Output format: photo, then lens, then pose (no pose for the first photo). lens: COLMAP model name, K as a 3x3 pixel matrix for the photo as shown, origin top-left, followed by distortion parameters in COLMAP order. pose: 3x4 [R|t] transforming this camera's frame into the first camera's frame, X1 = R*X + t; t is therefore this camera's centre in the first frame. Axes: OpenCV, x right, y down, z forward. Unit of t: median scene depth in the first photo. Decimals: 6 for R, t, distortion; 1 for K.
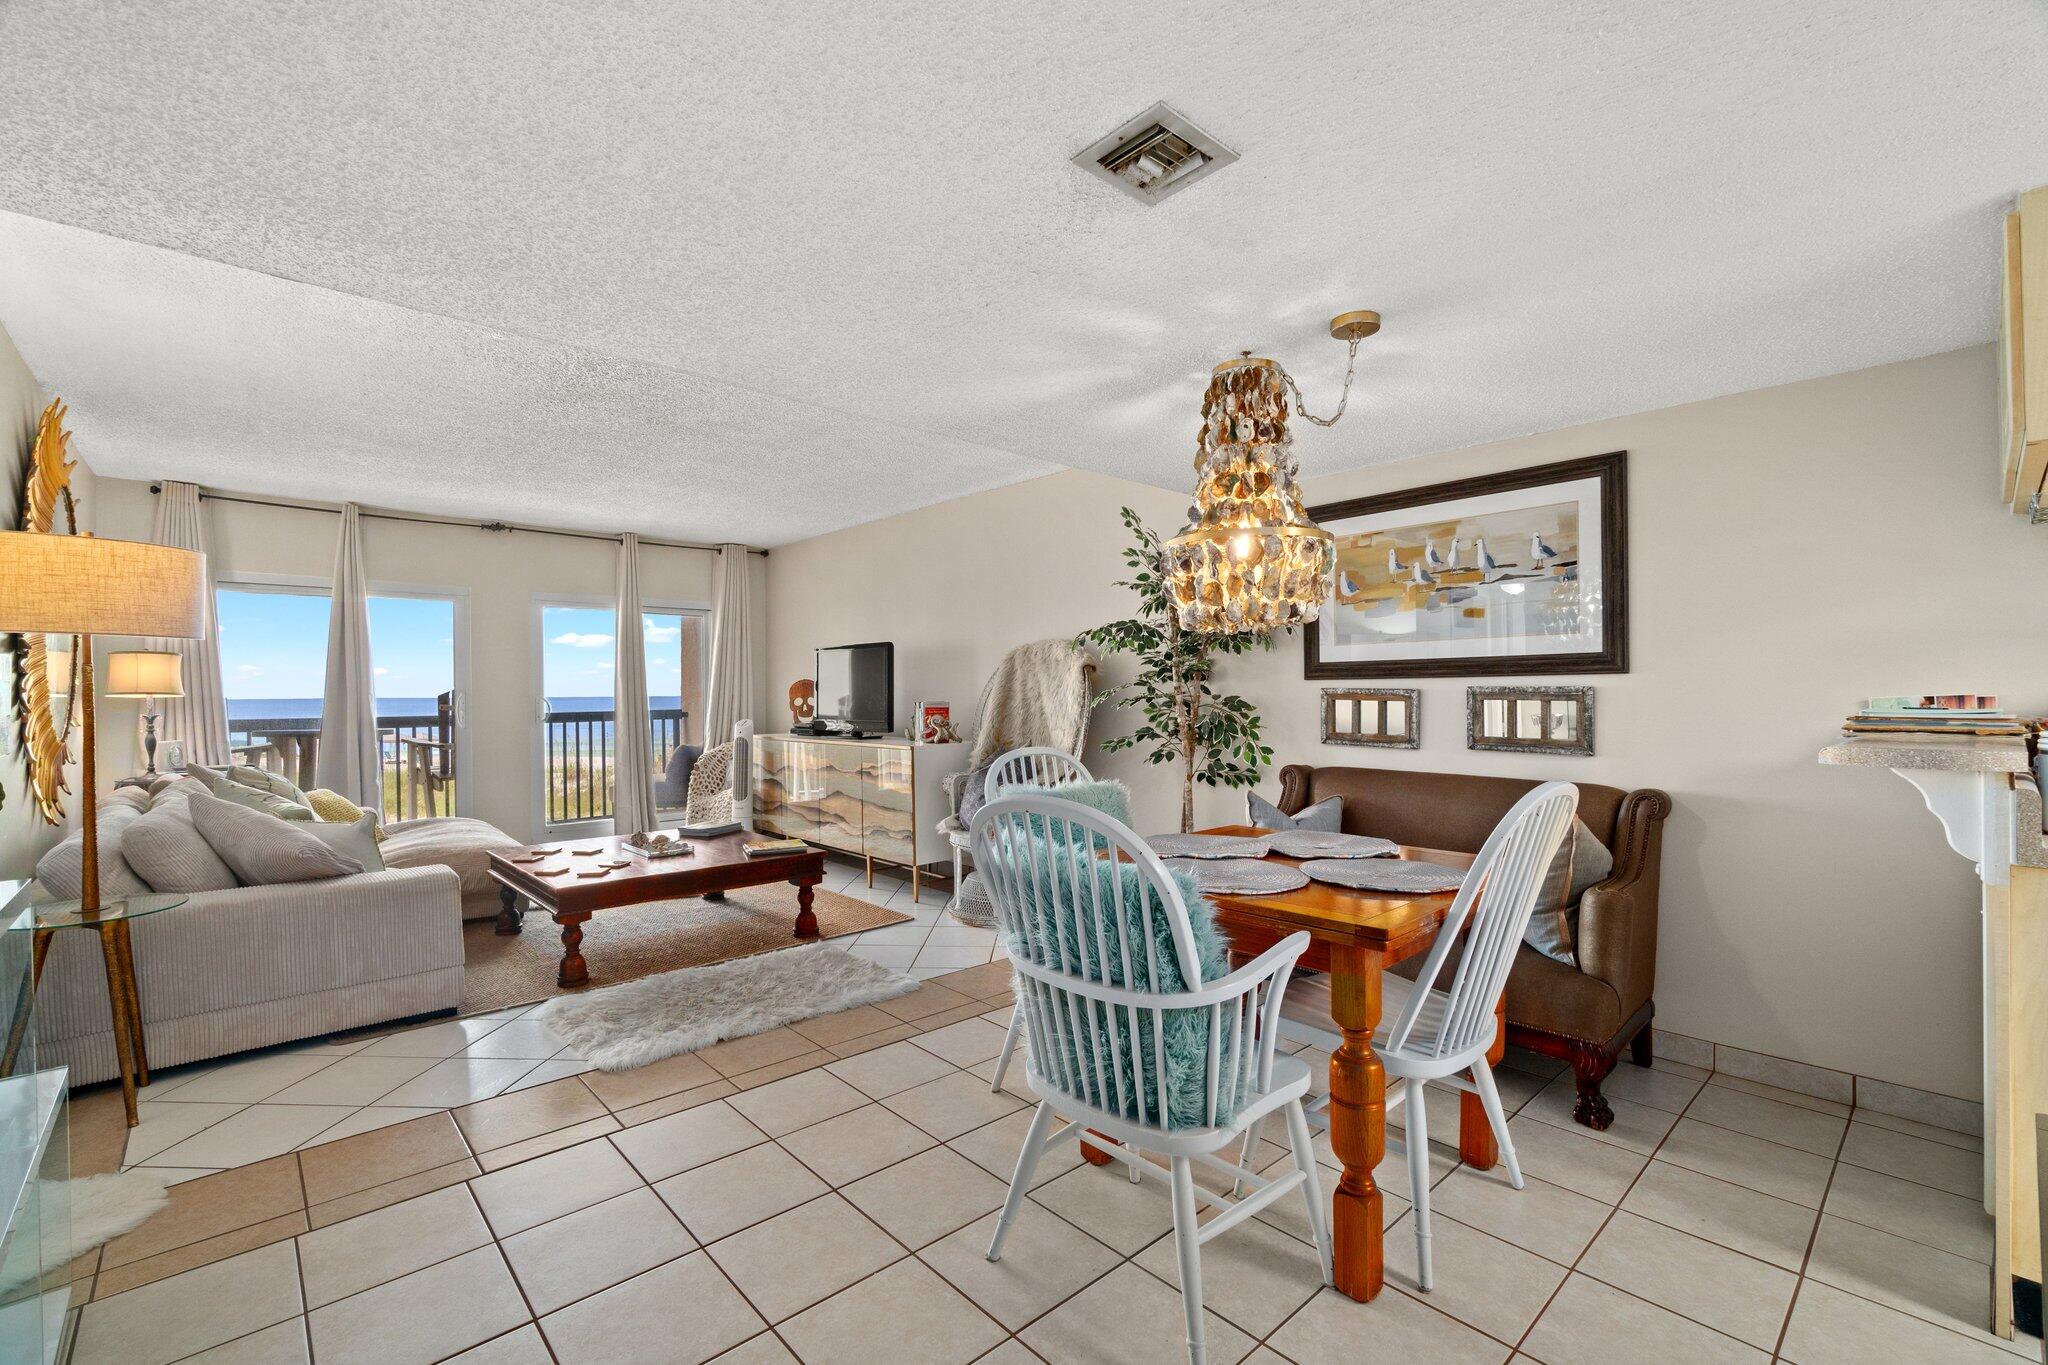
lens RADIAL K [[882.9, 0, 1030.2], [0, 882.9, 693.5], [0, 0, 1]] dist [-0.000730, -0.000346]
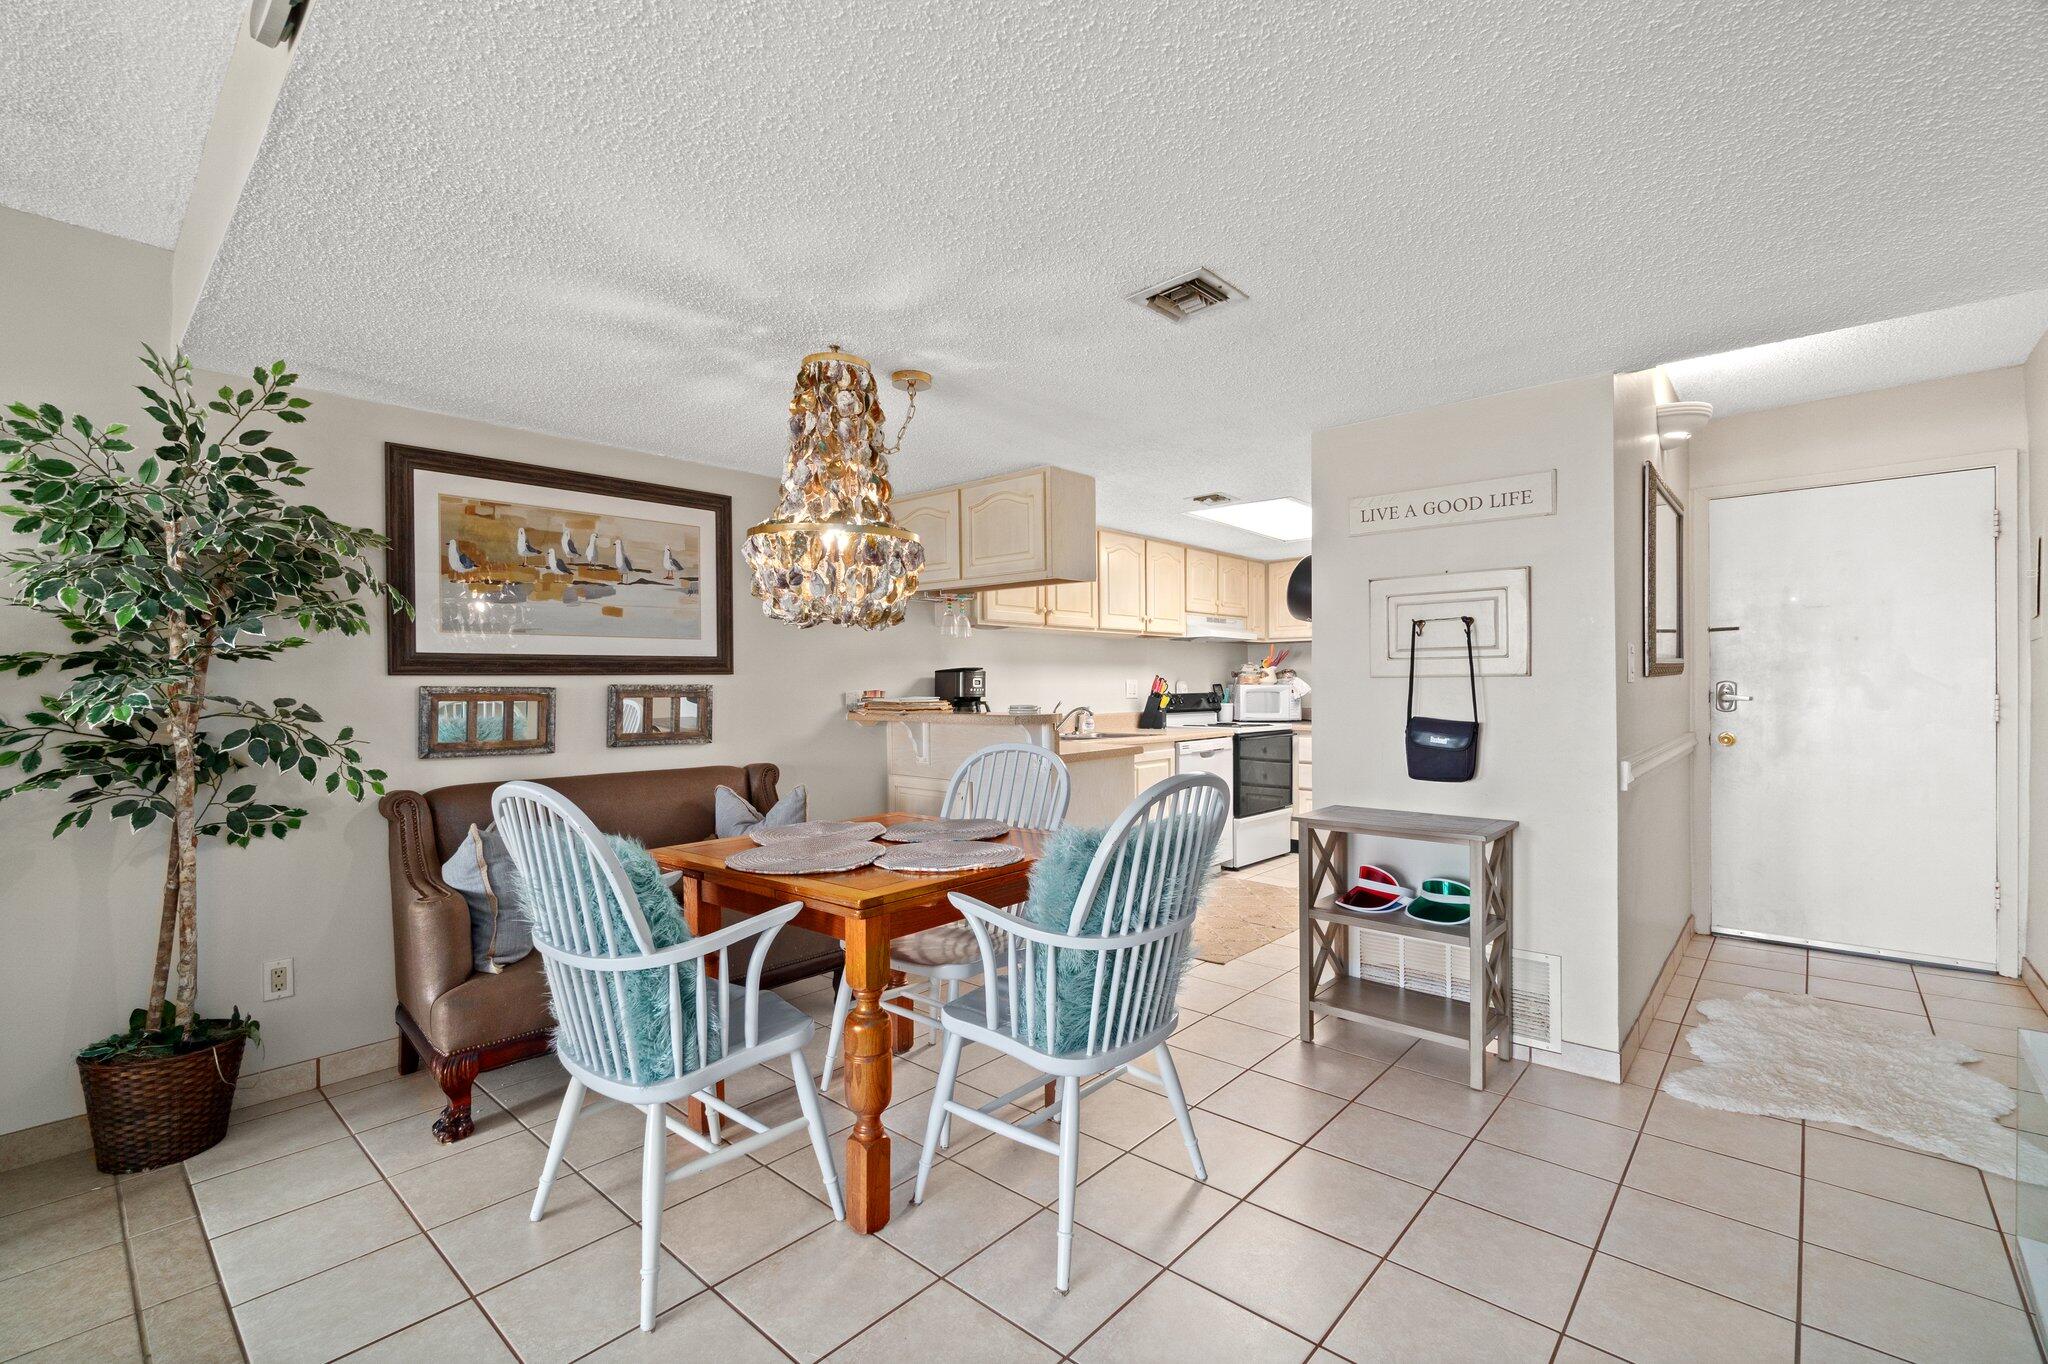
lens RADIAL K [[882.3, 0, 1028.6], [0, 882.3, 687.9], [0, 0, 1]] dist [0.000173, 0.001124]
pose [[-0.099076, 0.001932, 0.995078, -0.476096], [0.009541, 0.999954, -0.000992, 0.001123], [-0.995034, 0.009396, -0.099089, 0.547763]]
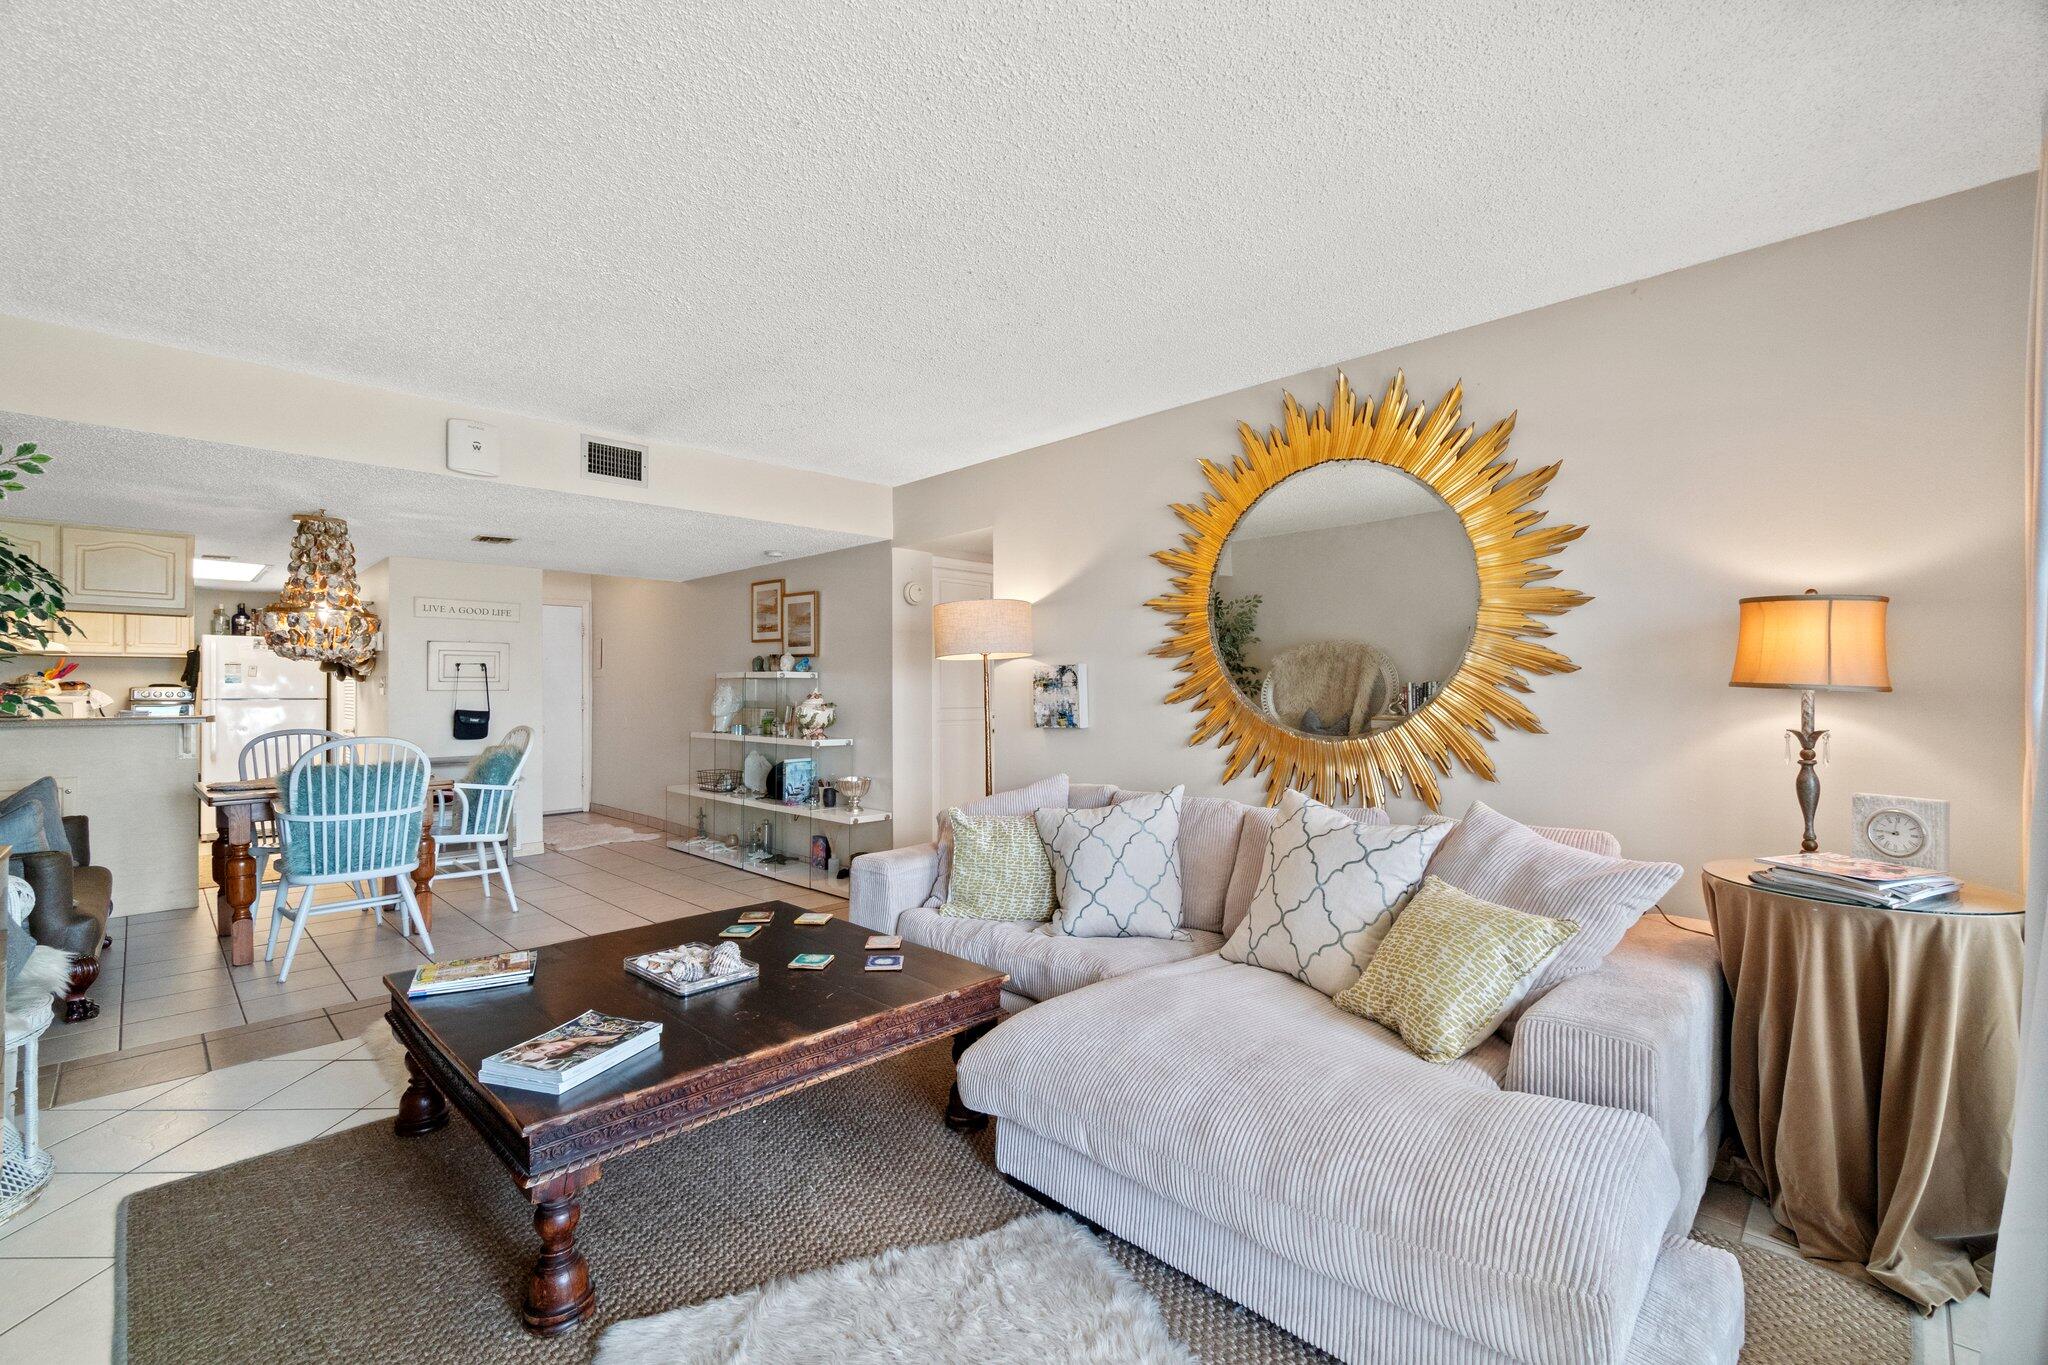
lens RADIAL K [[882.3, 0, 1028.6], [0, 882.3, 688.4], [0, 0, 1]] dist [0.000173, 0.001124]
pose [[-0.998647, 0.008156, -0.051361, -0.701176], [0.008146, 0.999967, 0.000410, -0.001893], [0.051362, -0.000009, -0.998680, 1.811152]]
